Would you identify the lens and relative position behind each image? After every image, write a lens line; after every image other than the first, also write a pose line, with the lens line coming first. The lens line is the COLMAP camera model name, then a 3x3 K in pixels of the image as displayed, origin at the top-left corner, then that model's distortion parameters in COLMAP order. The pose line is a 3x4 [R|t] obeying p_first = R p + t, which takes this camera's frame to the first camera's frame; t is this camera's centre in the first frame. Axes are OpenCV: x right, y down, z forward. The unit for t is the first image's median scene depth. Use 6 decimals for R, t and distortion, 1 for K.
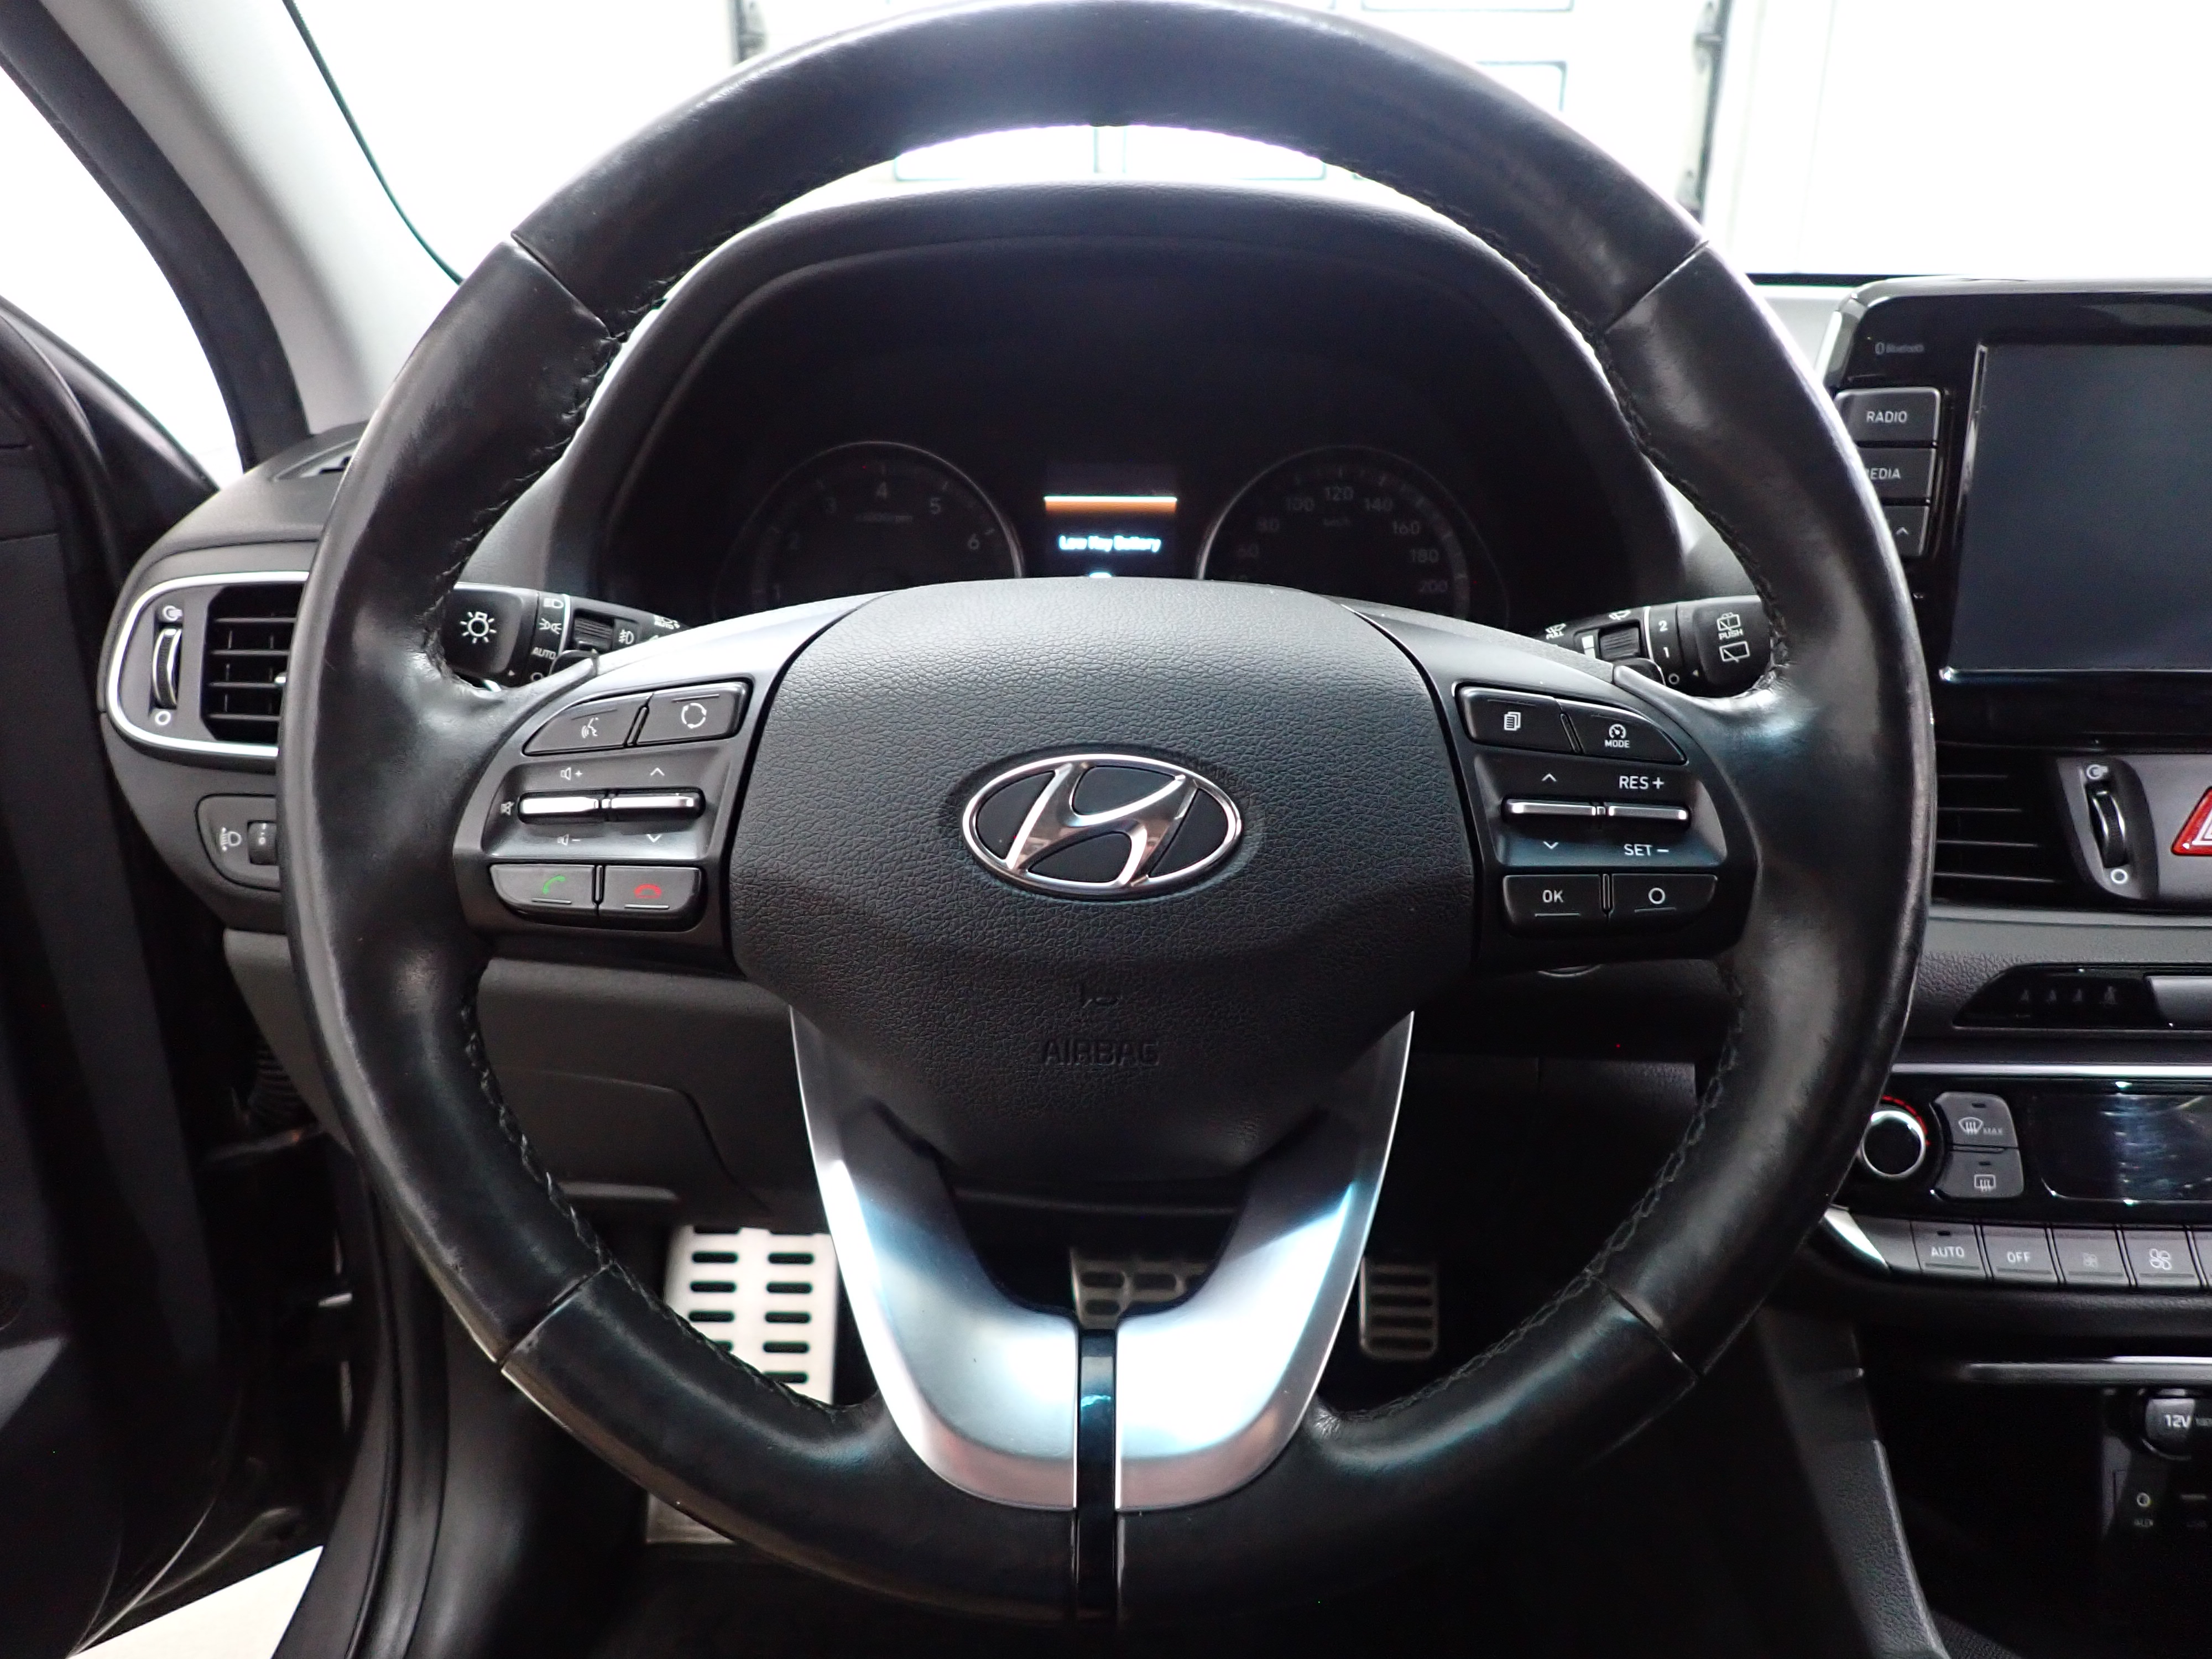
lens RADIAL K [[1612.3, 0, 1092.1], [0, 1612.3, 847.4], [0, 0, 1]] dist [0.001300, -0.001296]
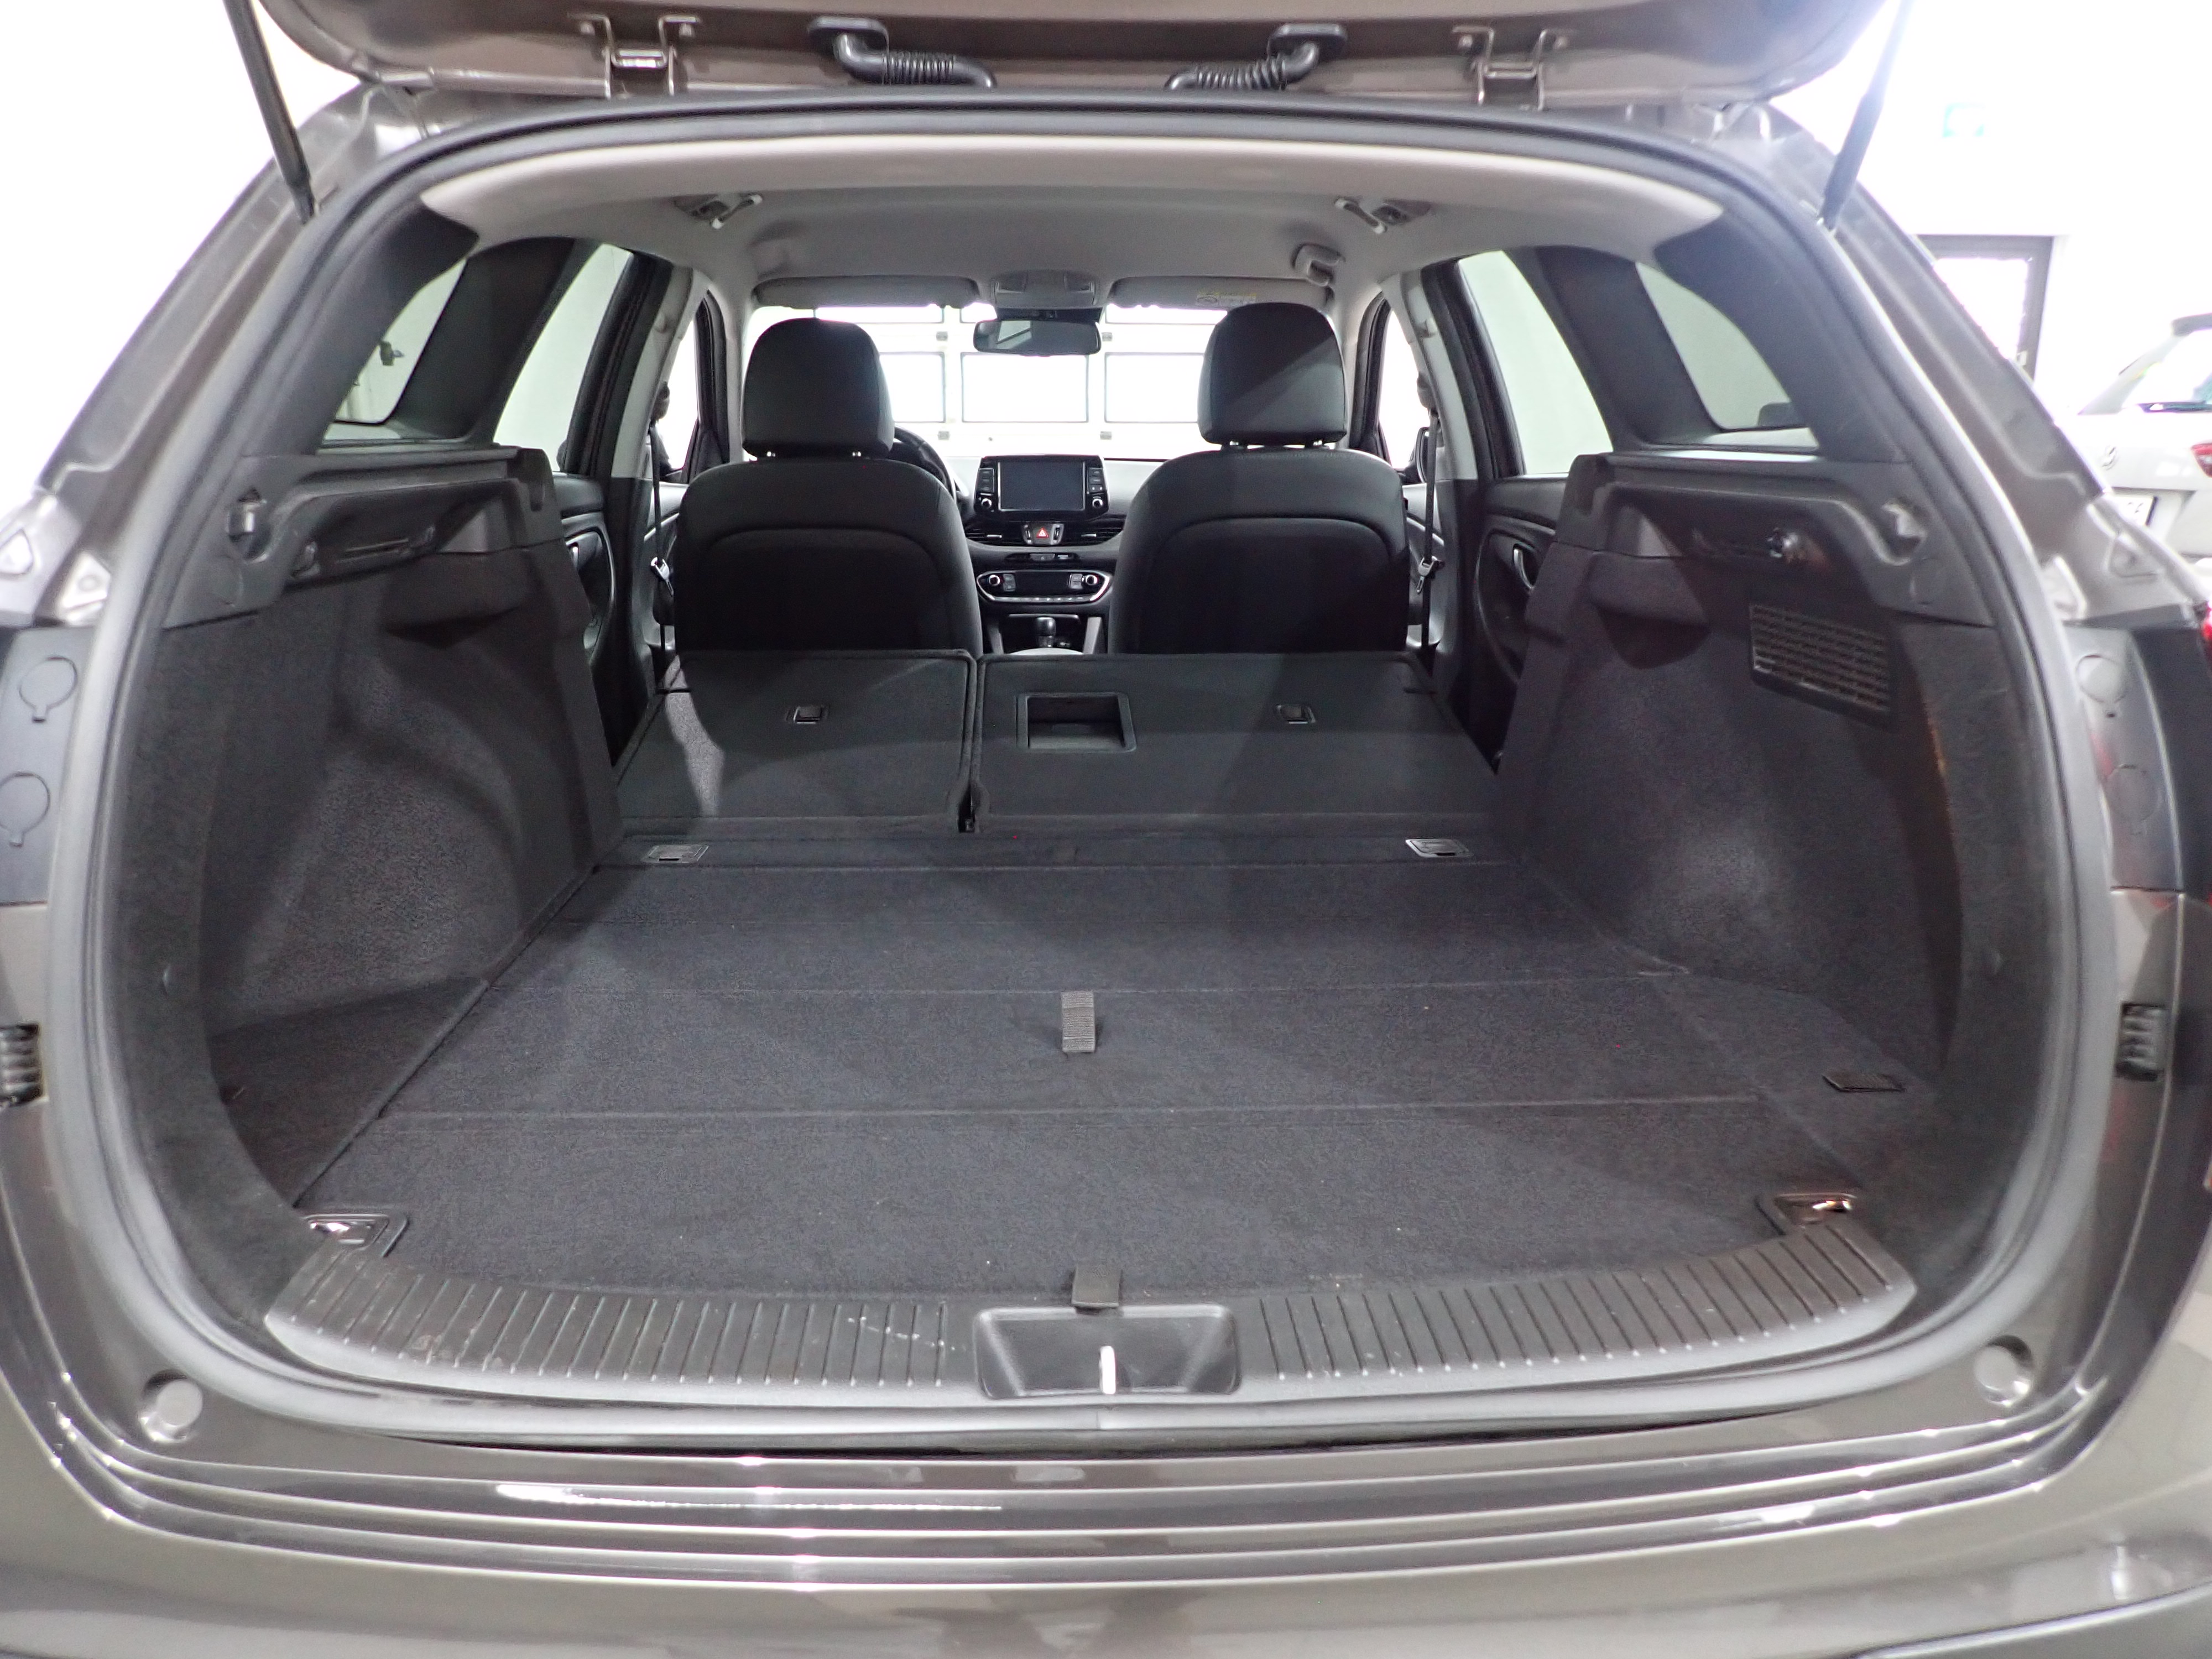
lens RADIAL K [[1612.3, 0, 1098.3], [0, 1612.3, 832.2], [0, 0, 1]] dist [0.001300, -0.001296]
pose [[0.997378, -0.012522, 0.071280, 0.435348], [0.022156, 0.990457, -0.136031, 2.085406], [-0.068896, 0.137253, 0.988137, -5.337110]]
